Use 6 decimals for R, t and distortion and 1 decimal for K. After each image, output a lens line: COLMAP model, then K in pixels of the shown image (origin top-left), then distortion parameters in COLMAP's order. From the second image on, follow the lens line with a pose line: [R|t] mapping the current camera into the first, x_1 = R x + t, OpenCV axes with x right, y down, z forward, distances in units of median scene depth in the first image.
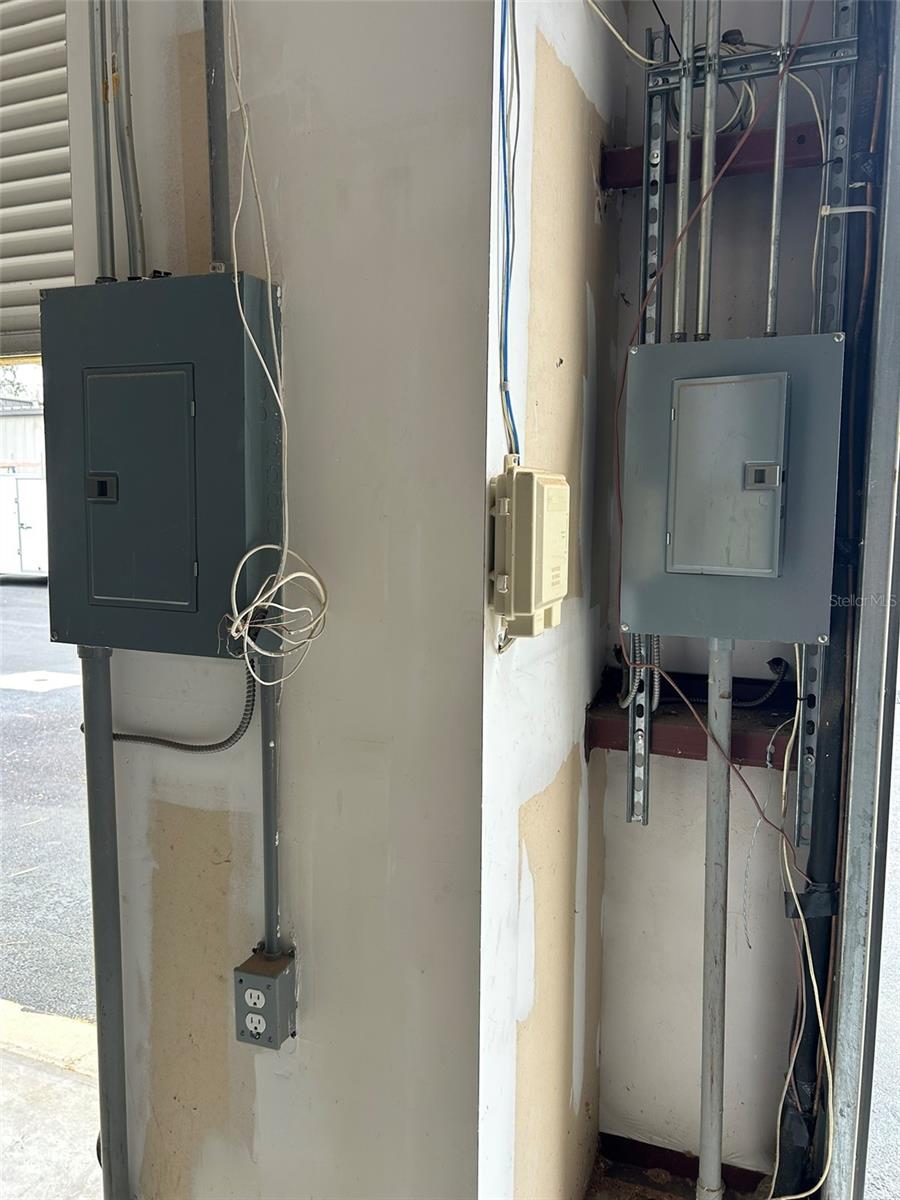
lens RADIAL K [[891.6, 0, 449.6], [0, 891.6, 598.3], [0, 0, 1]] dist [0.041828, -0.055845]
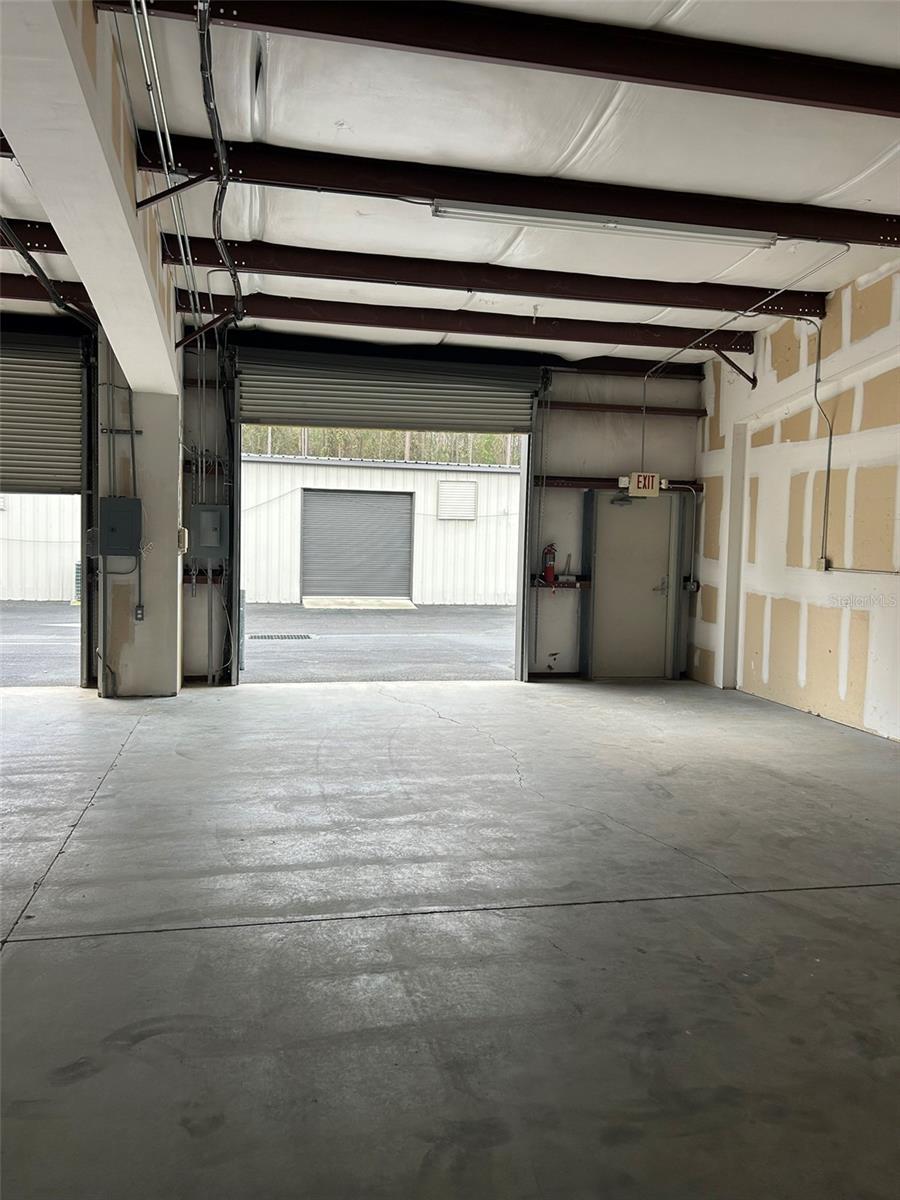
lens RADIAL K [[891.6, 0, 452.7], [0, 891.6, 606.1], [0, 0, 1]] dist [0.041828, -0.055845]
pose [[0.827994, -0.014851, 0.560541, -1.618414], [0.036810, 0.998933, -0.027908, 0.562035], [-0.559528, 0.043741, 0.827657, -4.575822]]
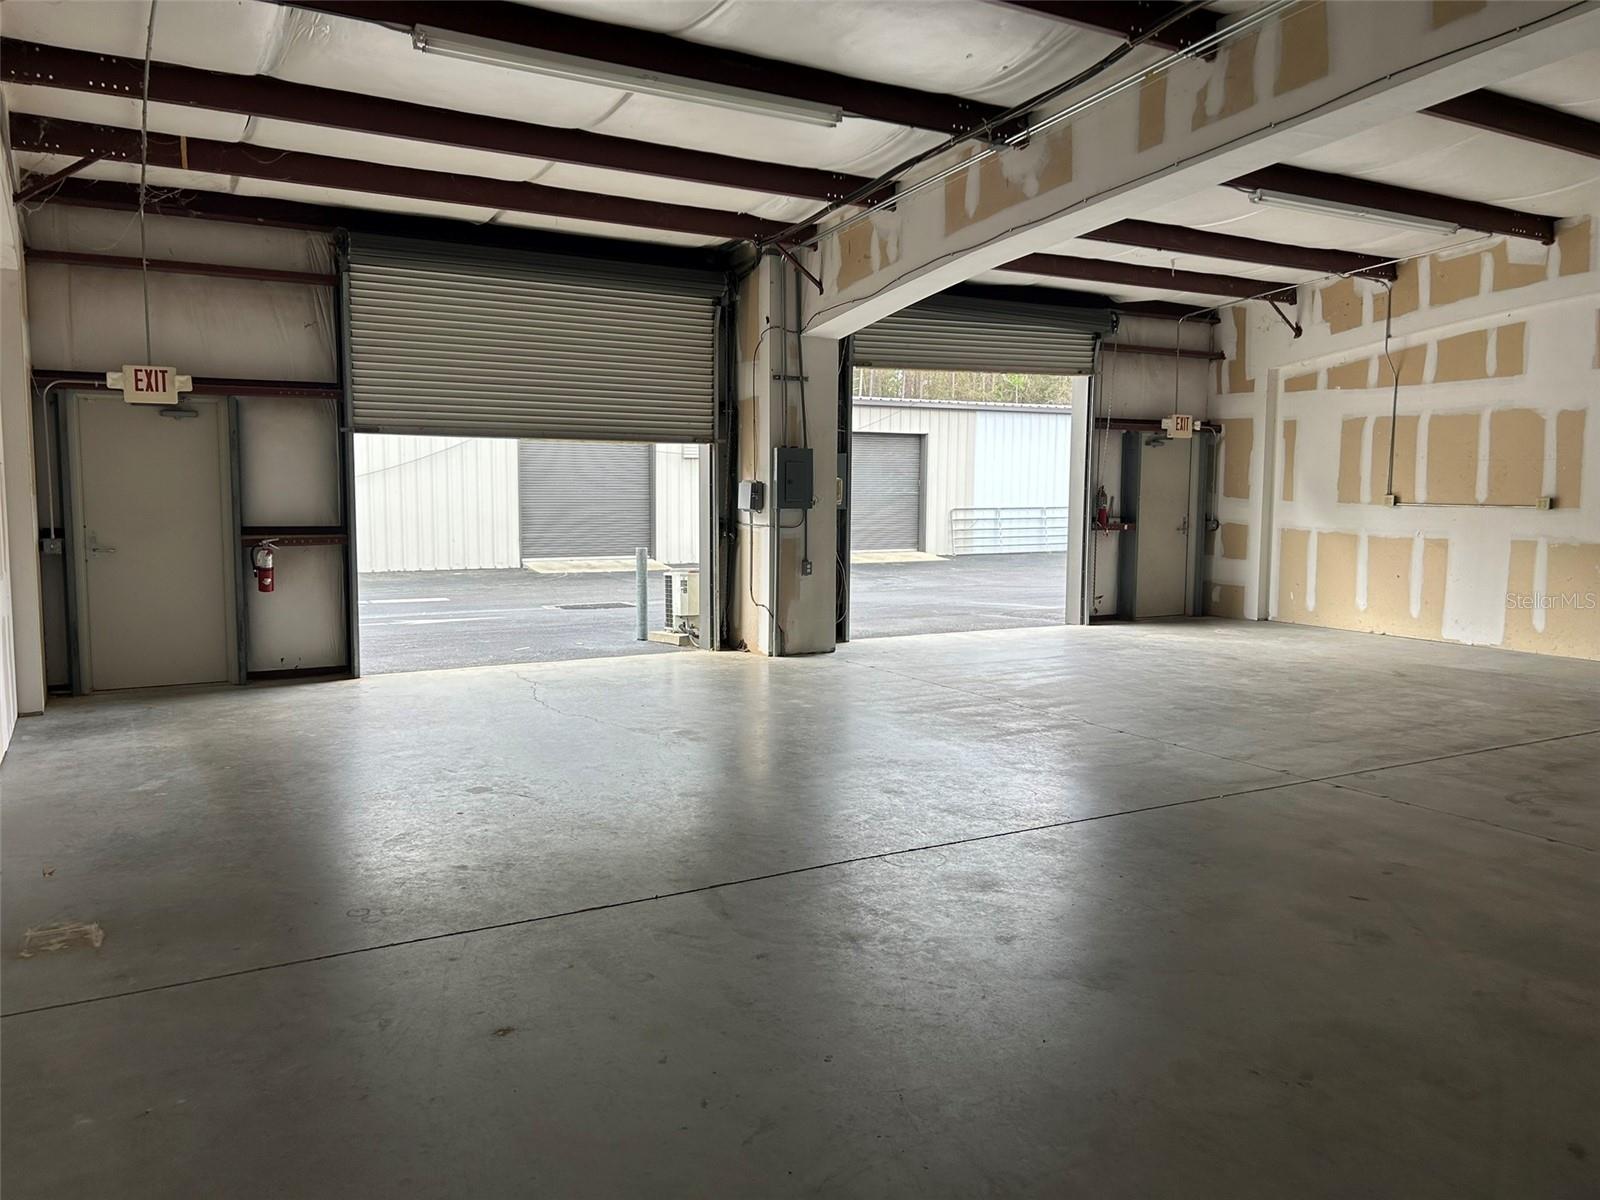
lens RADIAL K [[1188.8, 0, 789.1], [0, 1188.8, 598.3], [0, 0, 1]] dist [0.041828, -0.055845]
pose [[0.615904, -0.064104, 0.785209, -5.528274], [0.082947, 0.996421, 0.016285, 0.440965], [-0.783443, 0.055101, 0.619017, -3.203924]]
